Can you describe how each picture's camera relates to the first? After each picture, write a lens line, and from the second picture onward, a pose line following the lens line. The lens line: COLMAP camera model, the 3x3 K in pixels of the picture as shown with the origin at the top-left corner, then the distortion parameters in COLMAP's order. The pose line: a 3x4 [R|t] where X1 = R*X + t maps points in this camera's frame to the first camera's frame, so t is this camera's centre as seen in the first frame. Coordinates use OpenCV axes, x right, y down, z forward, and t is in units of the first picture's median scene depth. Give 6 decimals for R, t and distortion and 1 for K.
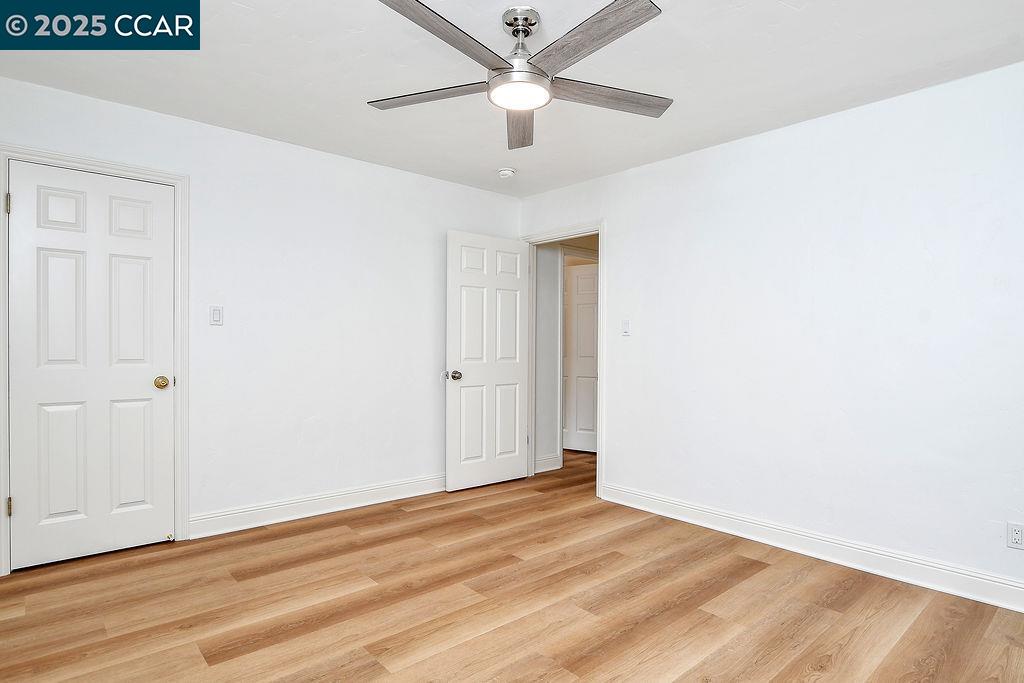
lens RADIAL K [[554.5, 0, 516.1], [0, 554.5, 353.8], [0, 0, 1]] dist [-0.006458, -0.000326]
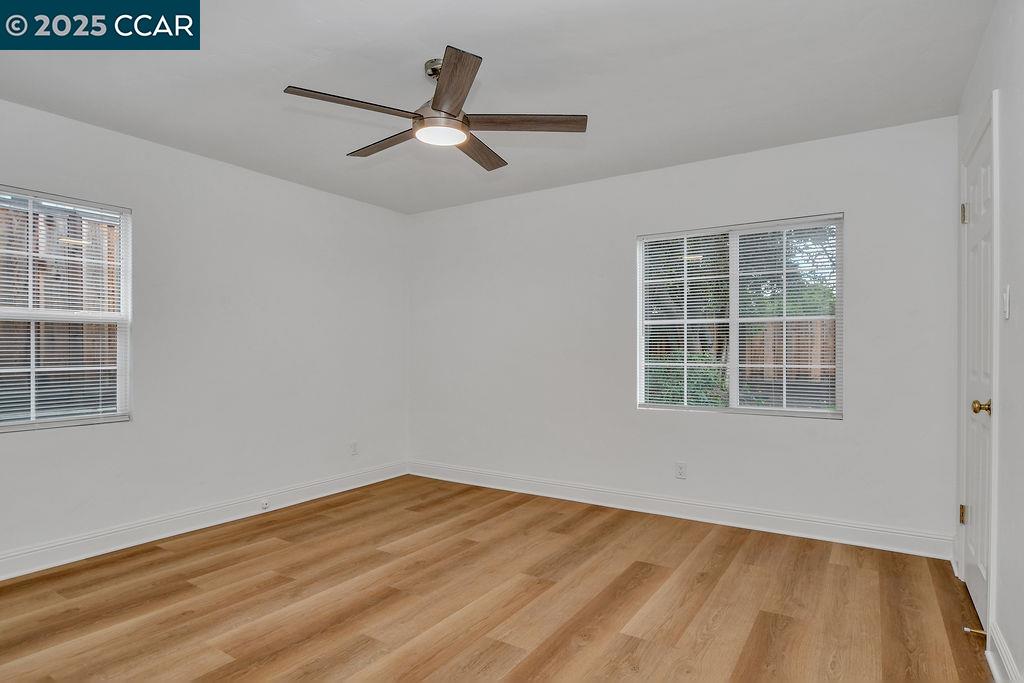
lens RADIAL K [[554.5, 0, 516.1], [0, 554.5, 353.8], [0, 0, 1]] dist [-0.006458, -0.000326]
pose [[-0.964471, -0.005817, -0.264125, 0.145822], [-0.009355, 0.999883, 0.012142, -0.022101], [0.264023, 0.014182, -0.964412, 1.975803]]
